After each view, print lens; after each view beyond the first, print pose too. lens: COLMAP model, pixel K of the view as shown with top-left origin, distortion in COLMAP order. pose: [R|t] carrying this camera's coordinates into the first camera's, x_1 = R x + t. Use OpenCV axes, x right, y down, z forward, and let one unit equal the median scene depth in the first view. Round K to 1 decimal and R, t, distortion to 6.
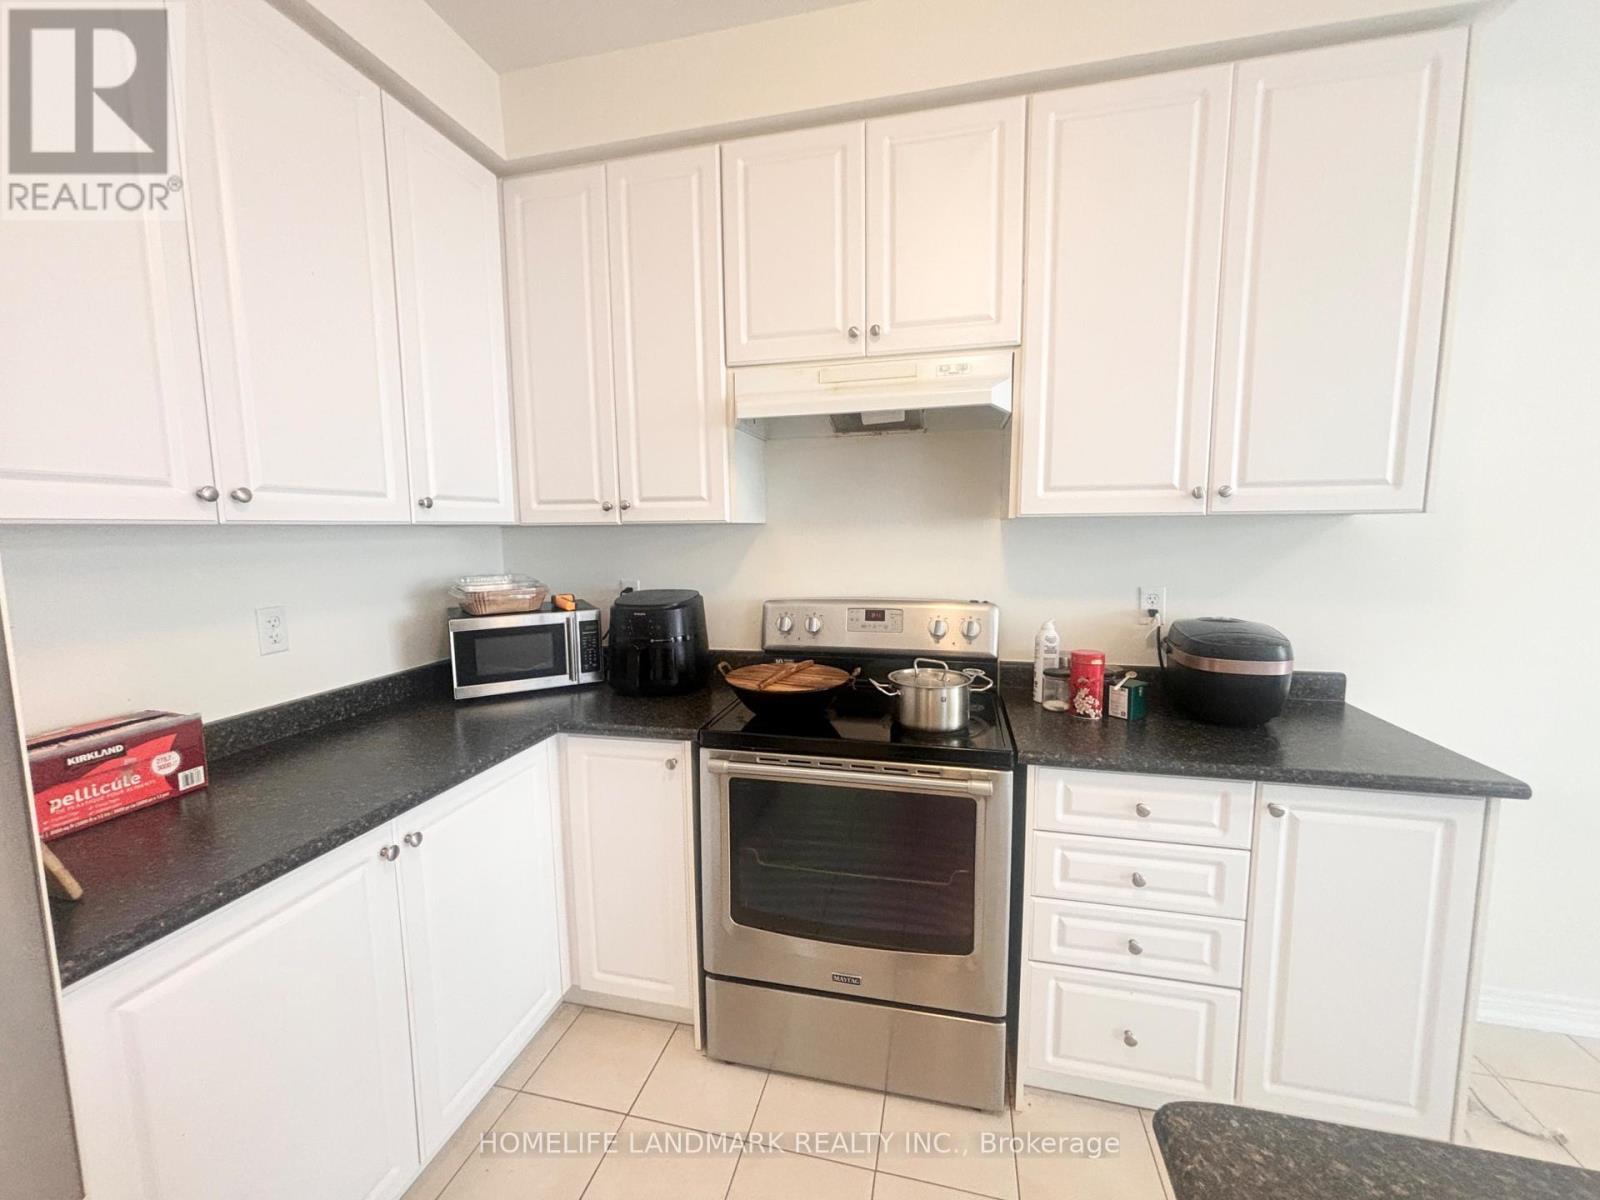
lens RADIAL K [[645.8, 0, 799.5], [0, 645.8, 594.2], [0, 0, 1]] dist [-0.001377, -0.000132]
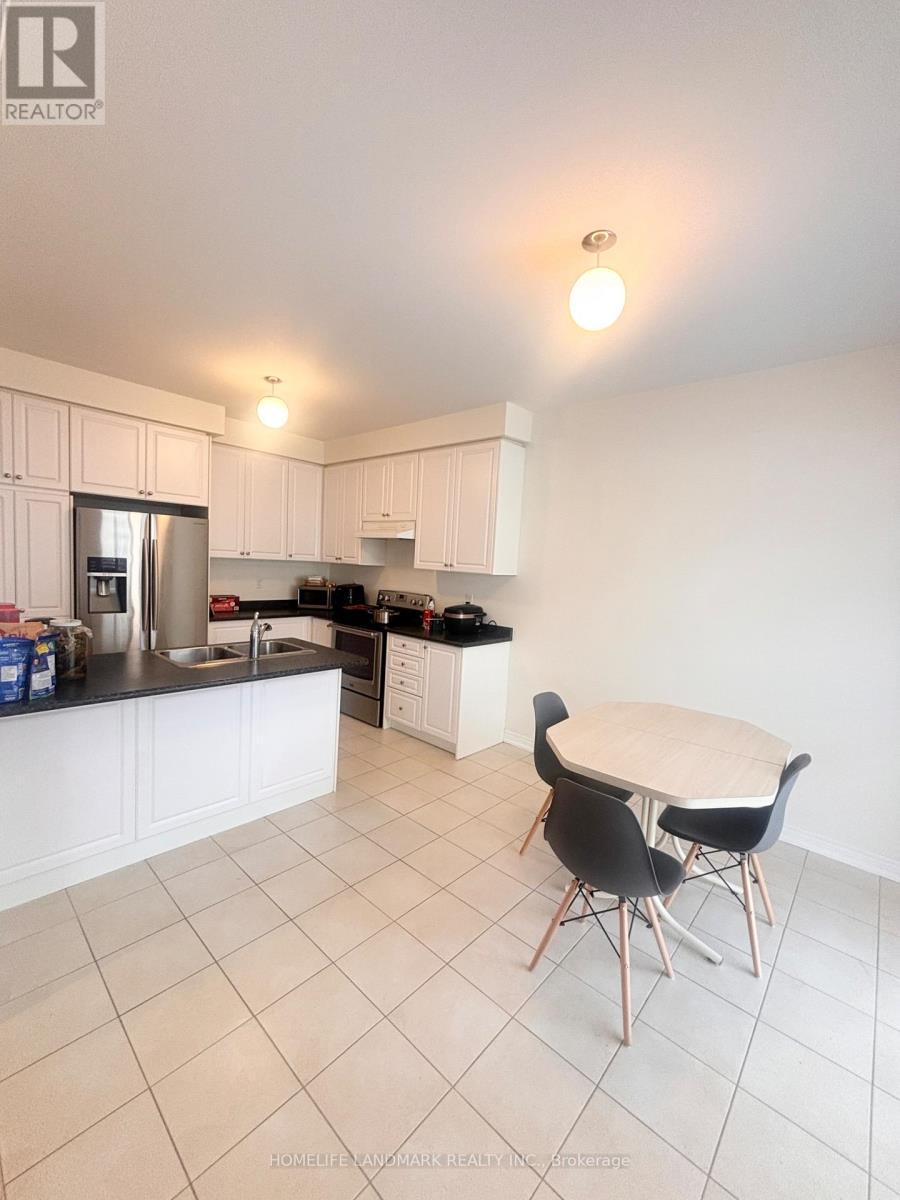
lens RADIAL K [[484.3, 0, 459.6], [0, 484.3, 603.2], [0, 0, 1]] dist [-0.001377, -0.000132]
pose [[0.884808, 0.099623, -0.455182, 1.749983], [-0.112183, 0.993687, -0.000584, 0.039064], [0.452251, 0.051581, 0.890398, -1.195372]]
